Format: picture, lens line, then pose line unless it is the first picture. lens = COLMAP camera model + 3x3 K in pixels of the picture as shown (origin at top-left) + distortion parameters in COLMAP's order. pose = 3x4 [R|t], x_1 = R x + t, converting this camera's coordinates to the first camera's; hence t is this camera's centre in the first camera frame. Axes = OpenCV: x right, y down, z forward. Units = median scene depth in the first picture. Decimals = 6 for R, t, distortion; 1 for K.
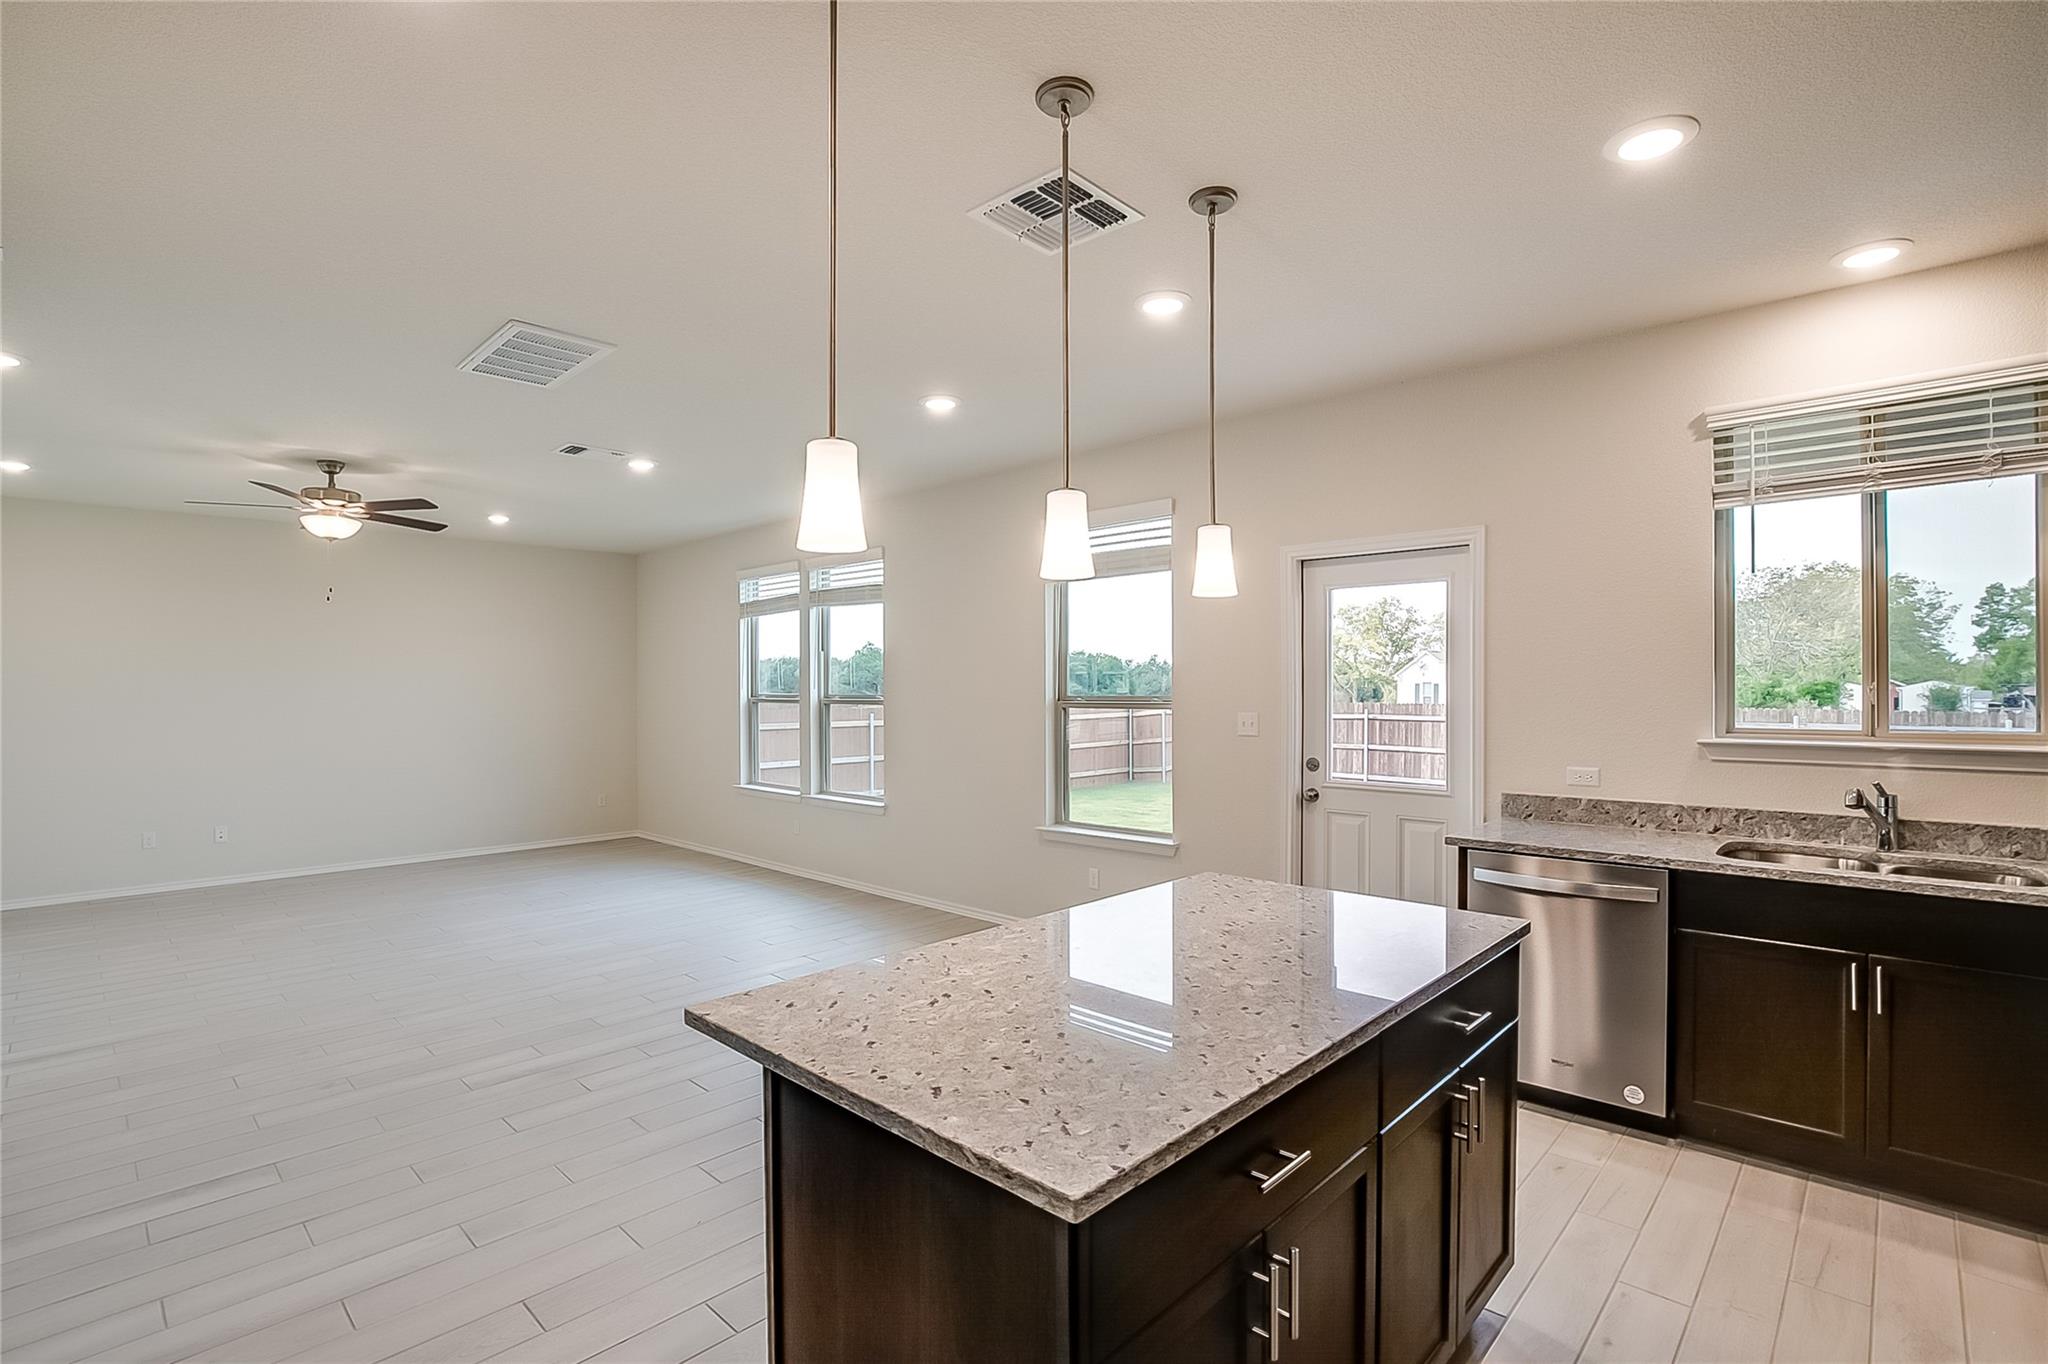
lens RADIAL K [[947.2, 0, 1023.4], [0, 947.2, 697.6], [0, 0, 1]] dist [-0.029006, 0.003917]
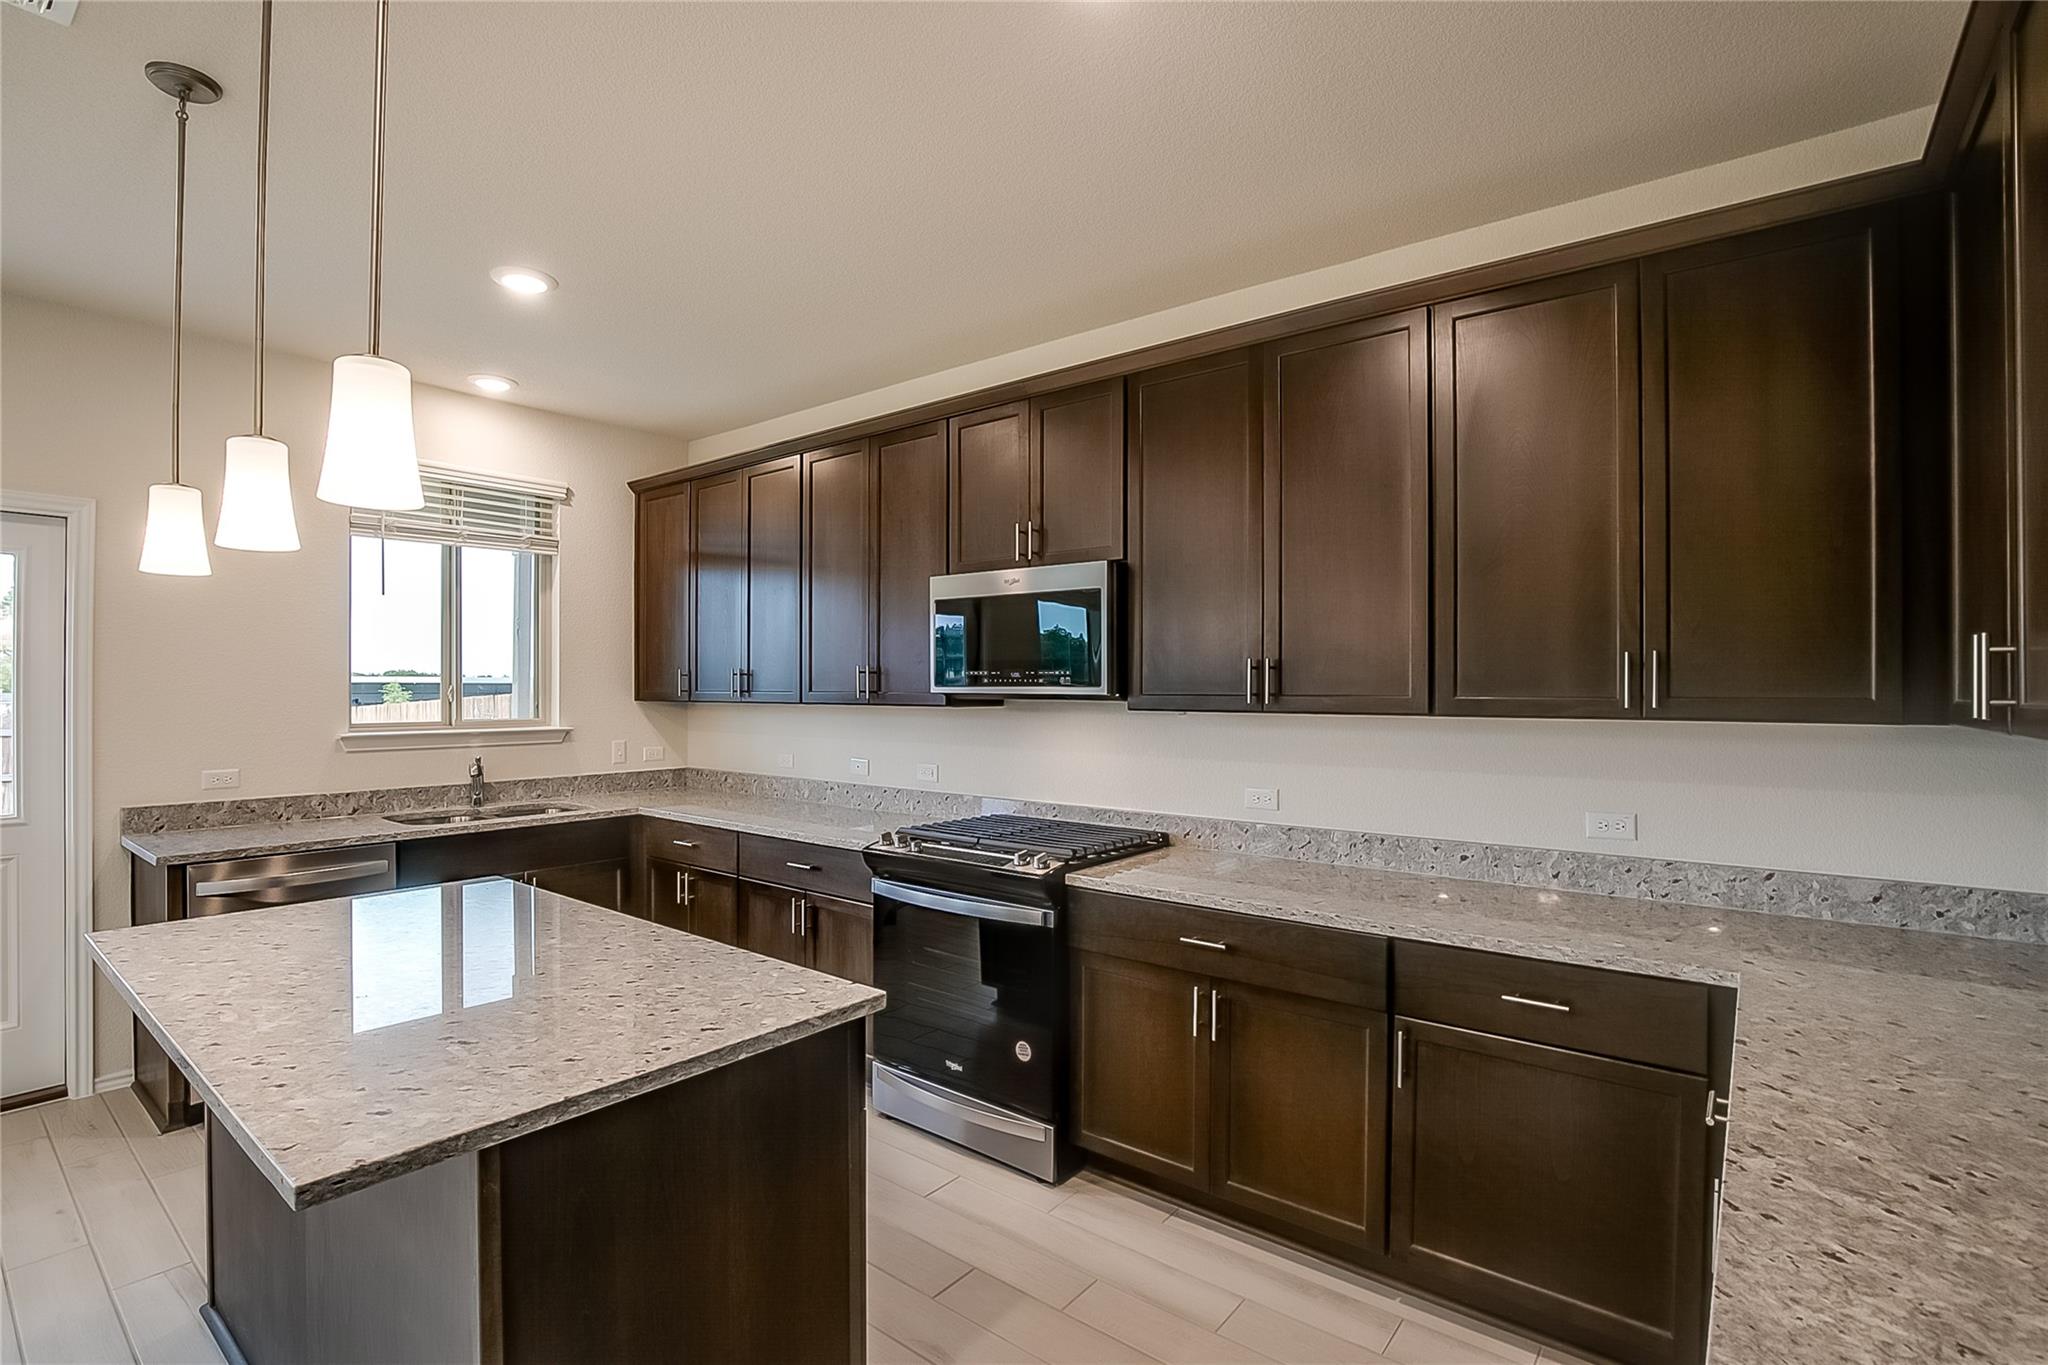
lens RADIAL K [[947.2, 0, 1013.0], [0, 947.2, 683.1], [0, 0, 1]] dist [-0.029006, 0.003917]
pose [[-0.074024, 0.007763, 0.997226, -0.501206], [0.010430, 0.999921, -0.007010, -0.001680], [-0.997202, 0.009883, -0.074099, 0.271241]]
